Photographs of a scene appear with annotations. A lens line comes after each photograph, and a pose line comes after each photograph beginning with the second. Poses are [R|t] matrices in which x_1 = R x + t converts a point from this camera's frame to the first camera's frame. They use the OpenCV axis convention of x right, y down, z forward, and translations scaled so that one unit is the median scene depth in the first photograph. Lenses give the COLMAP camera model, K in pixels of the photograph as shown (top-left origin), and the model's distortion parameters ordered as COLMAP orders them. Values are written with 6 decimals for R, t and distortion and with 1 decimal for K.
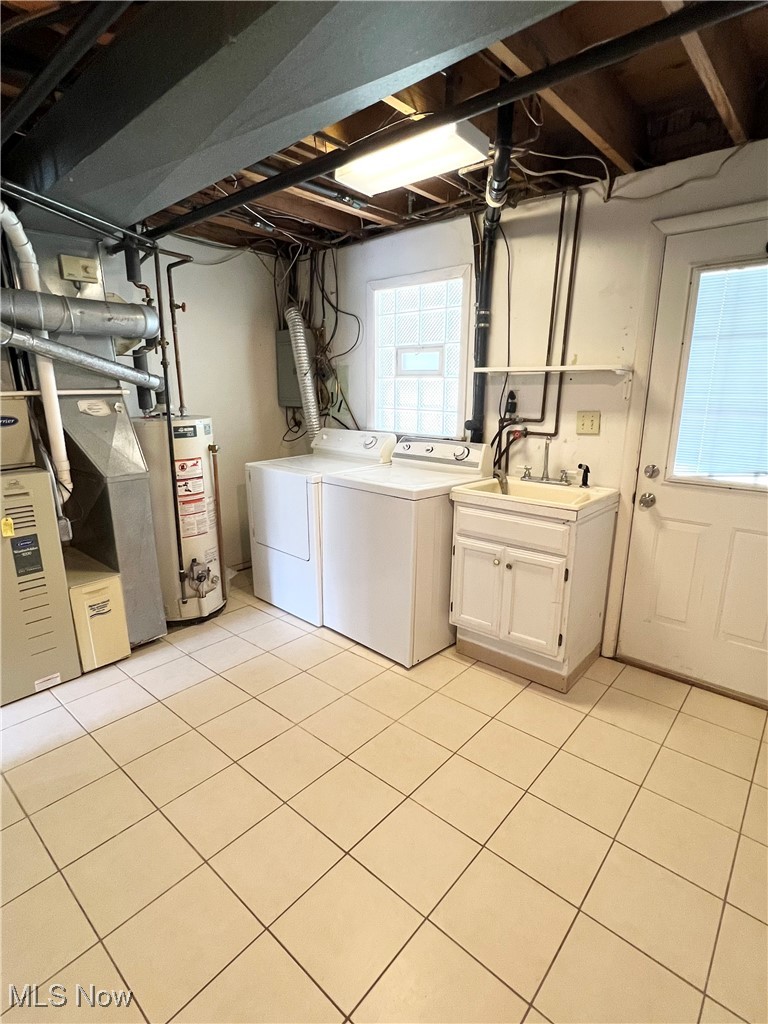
lens RADIAL K [[513.9, 0, 384.0], [0, 513.9, 512.0], [0, 0, 1]] dist [-0.001571, -0.000148]
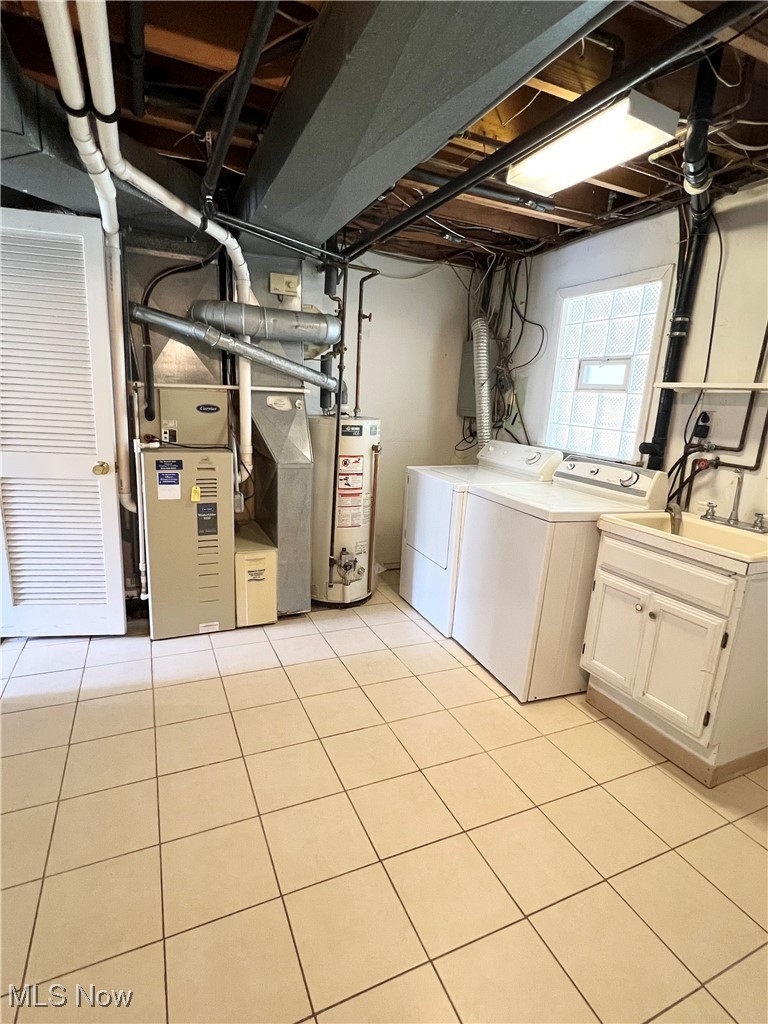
lens RADIAL K [[513.1, 0, 384.0], [0, 513.1, 512.0], [0, 0, 1]] dist [0.003802, -0.000594]
pose [[0.909693, 0.138343, -0.391560, 0.125728], [-0.149569, 0.988750, 0.001849, 0.002077], [0.387410, 0.056883, 0.920151, 0.037784]]
